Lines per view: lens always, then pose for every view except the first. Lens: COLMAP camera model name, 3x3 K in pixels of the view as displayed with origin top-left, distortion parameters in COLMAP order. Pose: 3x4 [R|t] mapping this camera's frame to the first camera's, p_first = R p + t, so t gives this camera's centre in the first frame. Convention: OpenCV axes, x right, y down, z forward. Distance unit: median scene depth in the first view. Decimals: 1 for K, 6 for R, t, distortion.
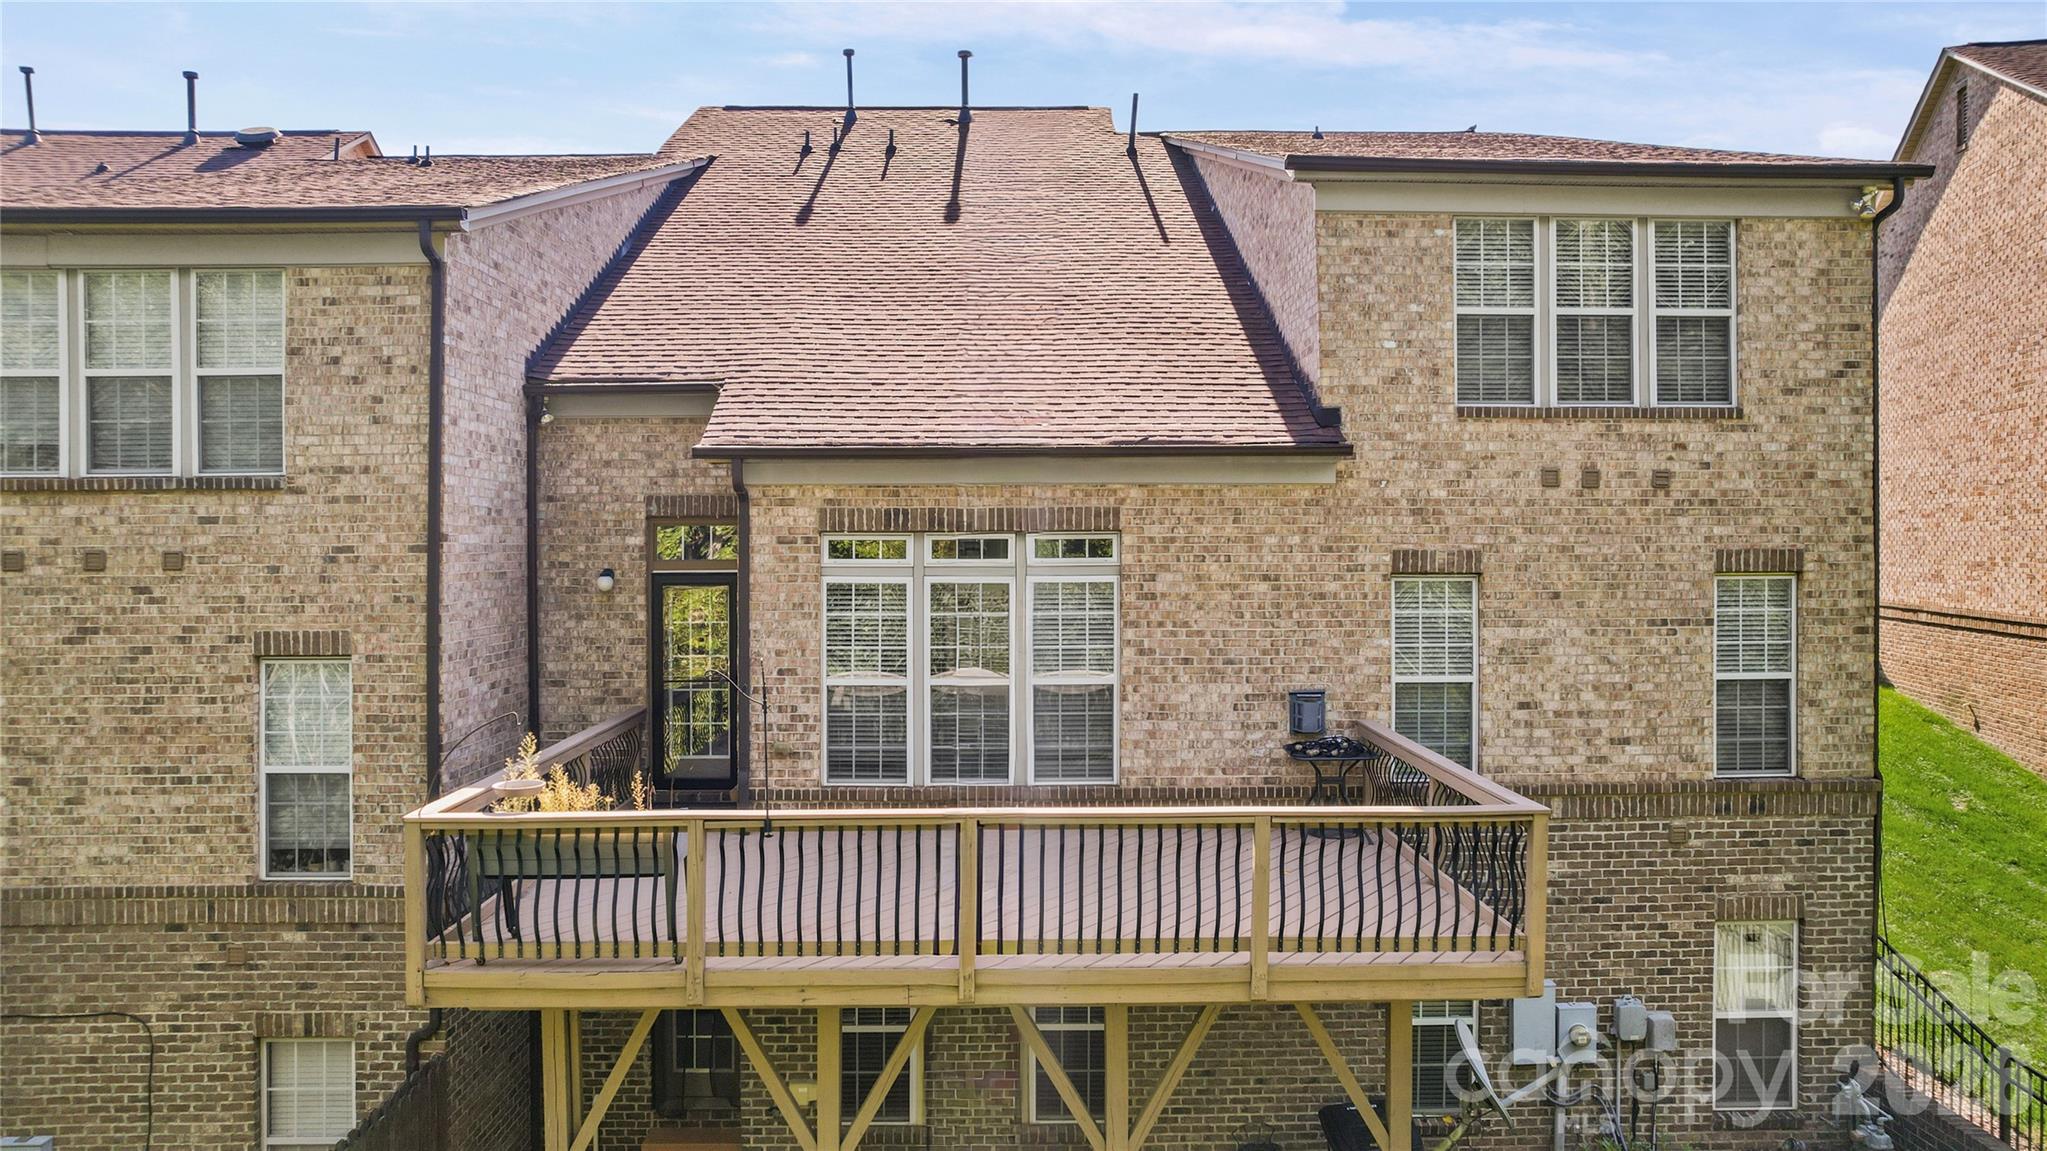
lens RADIAL K [[1339.0, 0, 1034.5], [0, 1339.0, 561.0], [0, 0, 1]] dist [-0.046917, 0.042920]
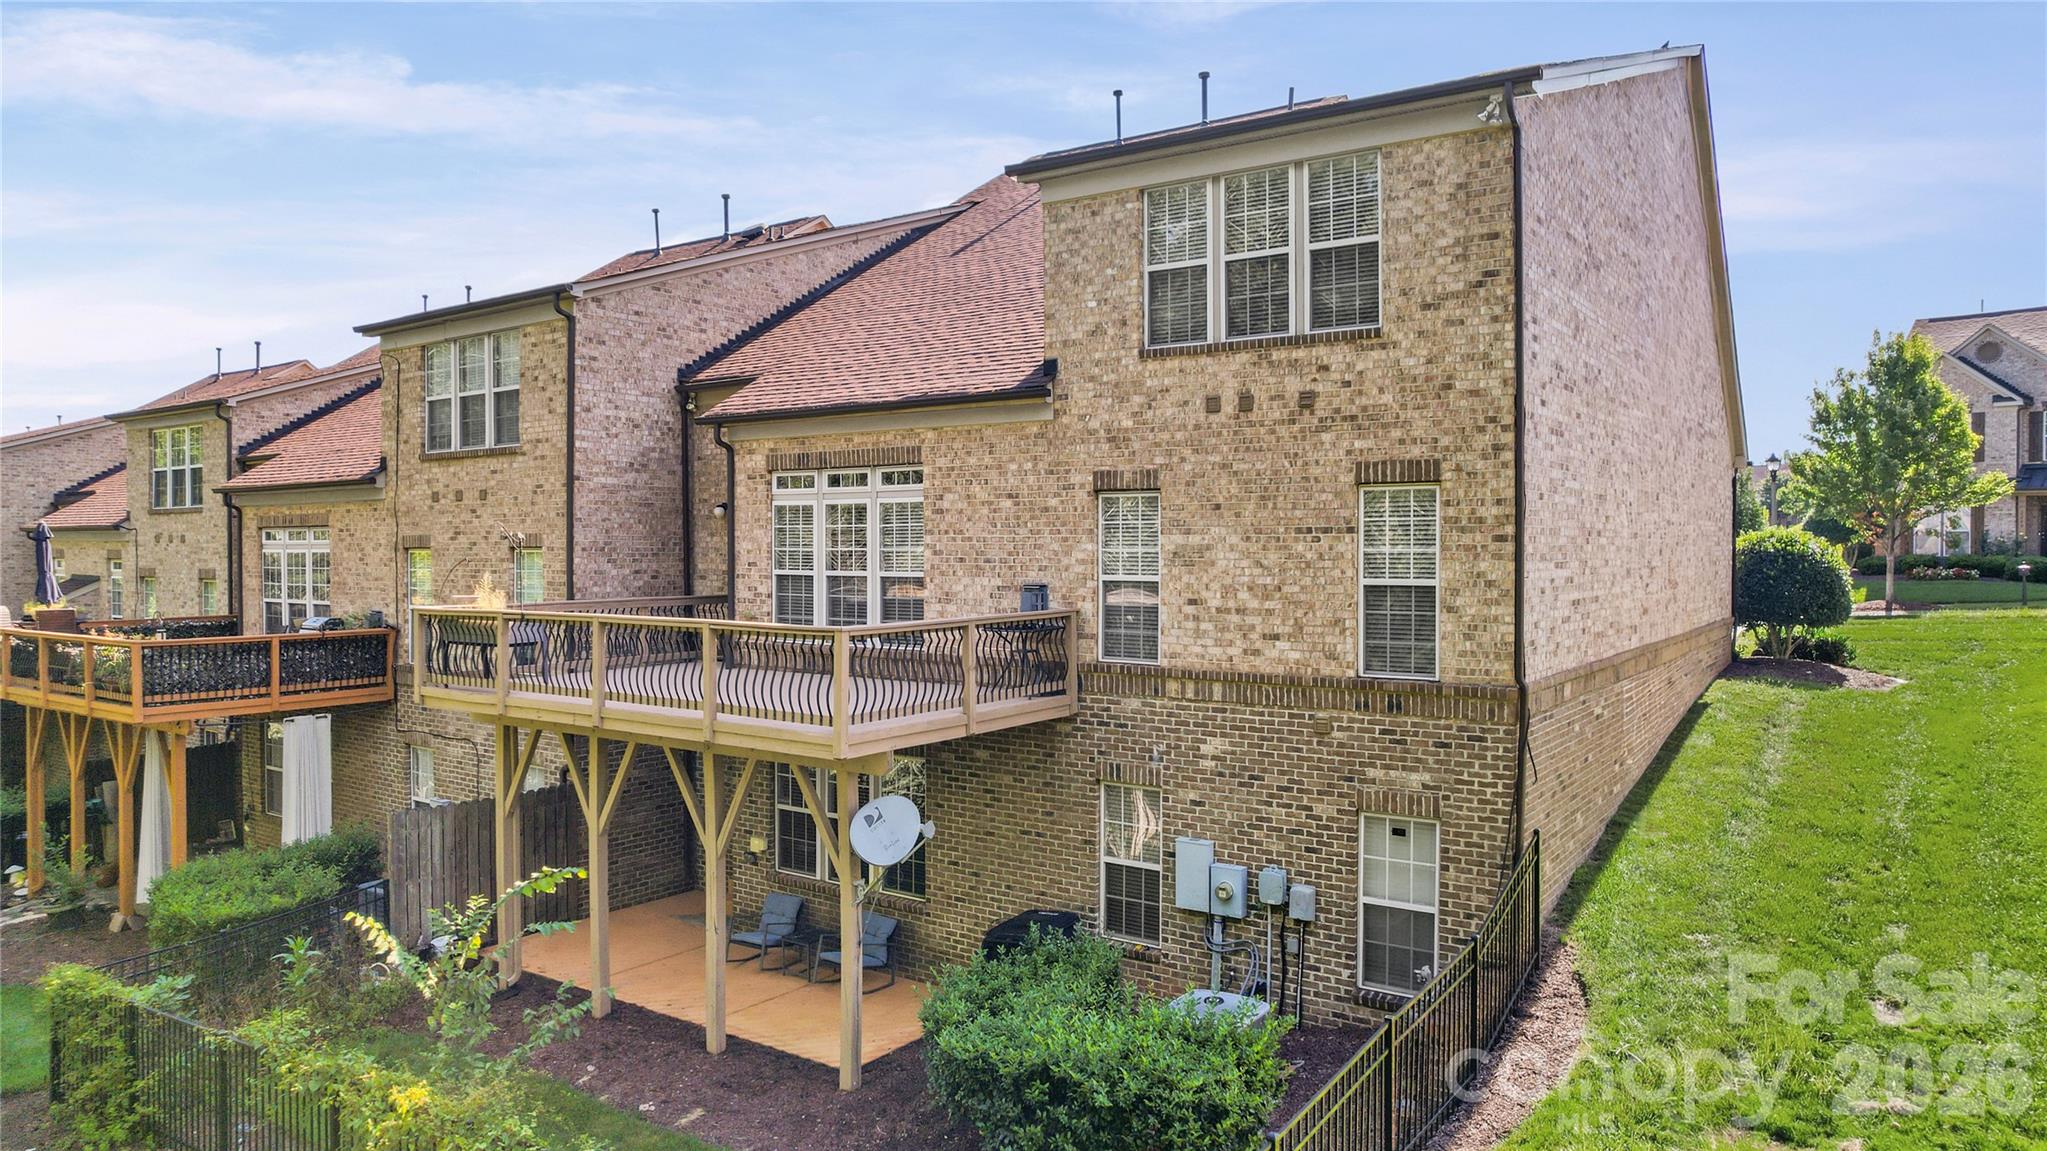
lens RADIAL K [[1319.7, 0, 1025.7], [0, 1319.7, 578.8], [0, 0, 1]] dist [-0.021337, -0.002605]
pose [[0.803098, 0.017939, -0.595577, 0.946165], [-0.010627, 0.999819, 0.015786, 0.072343], [0.595753, -0.006348, 0.803143, -0.013731]]
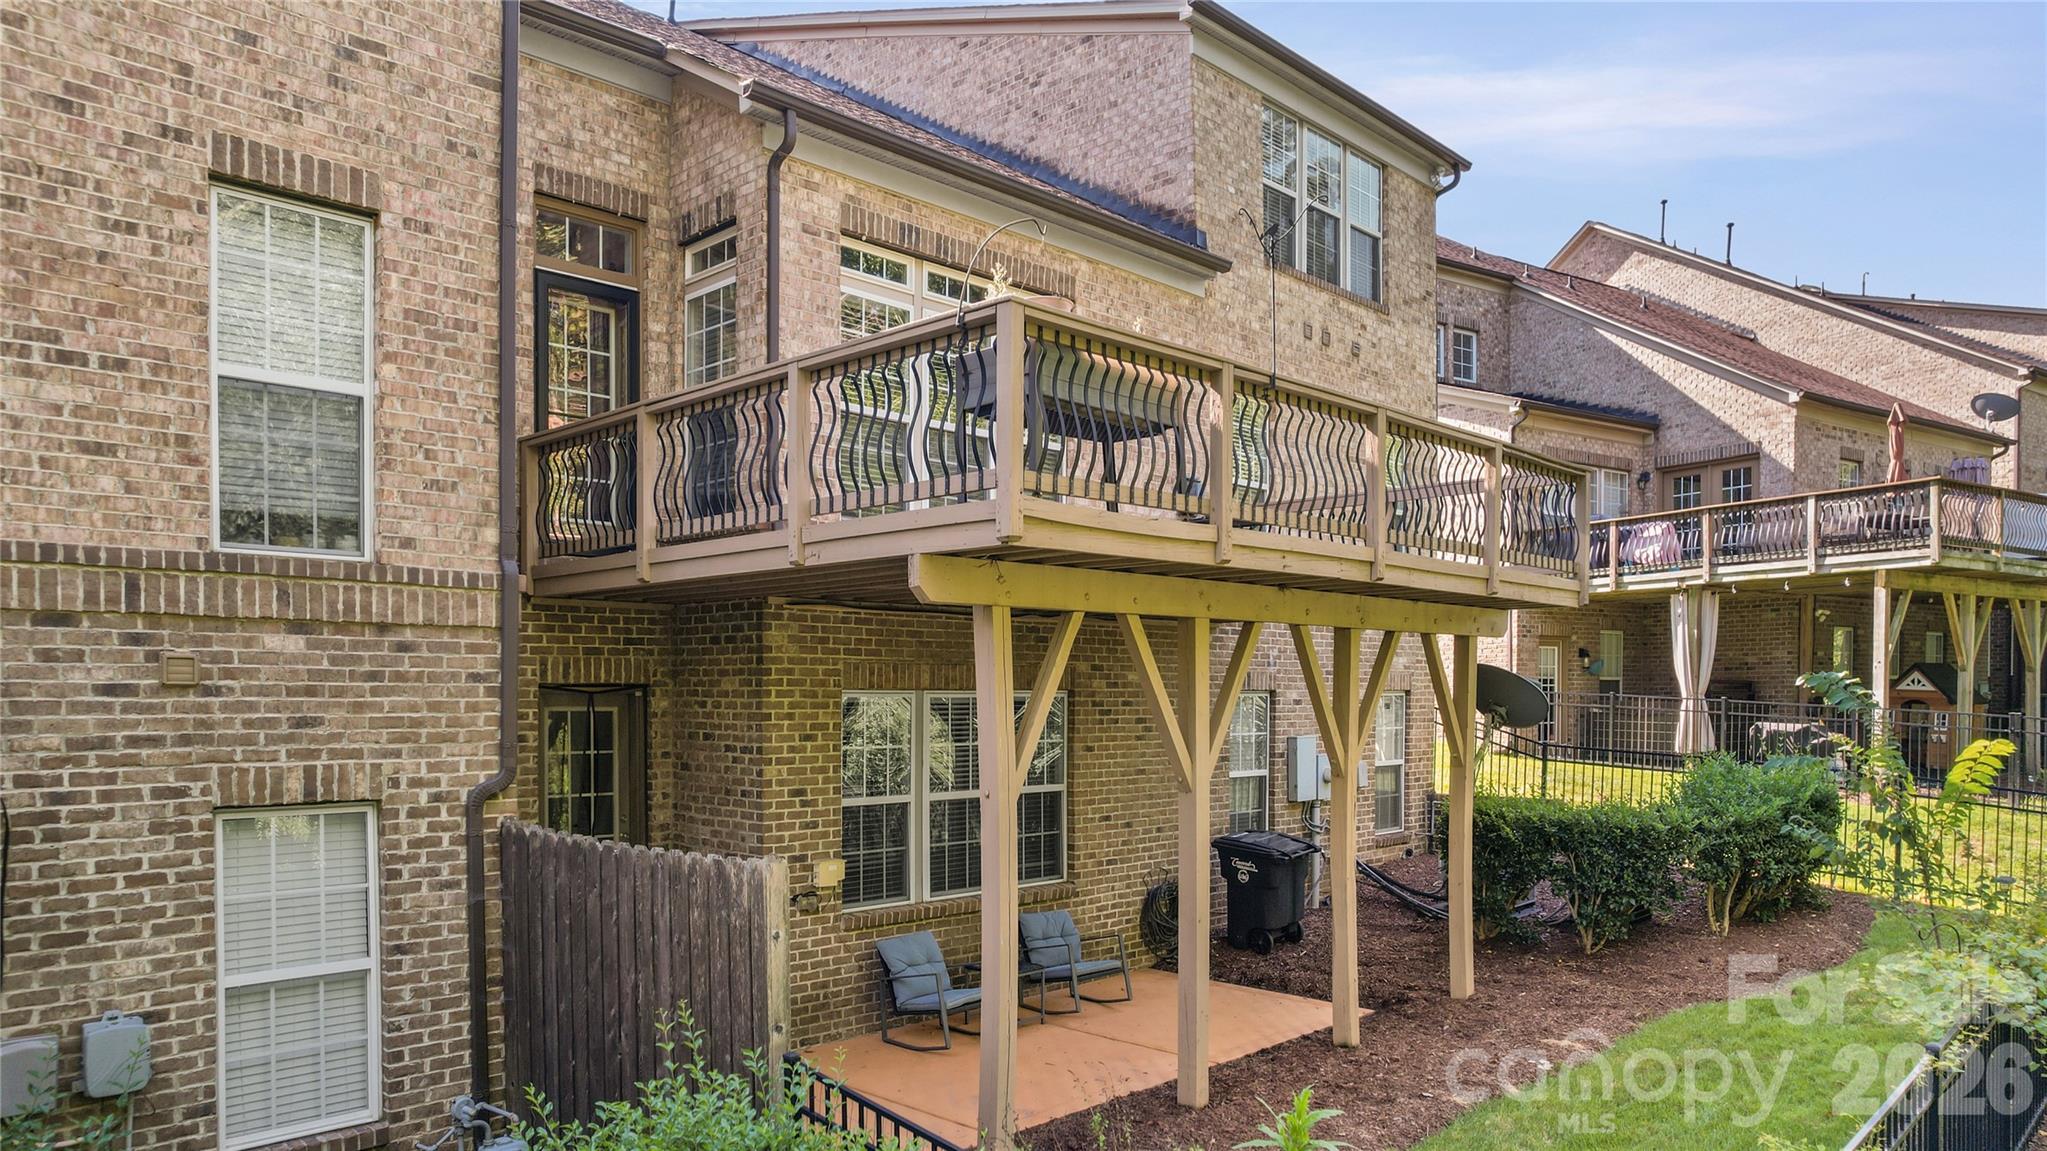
lens RADIAL K [[1339.0, 0, 1033.3], [0, 1339.0, 725.9], [0, 0, 1]] dist [-0.046917, 0.042920]
pose [[0.718161, -0.015478, 0.695705, -0.678654], [0.007706, 0.999868, 0.014290, 0.290523], [-0.695834, -0.004902, 0.718186, 0.280582]]
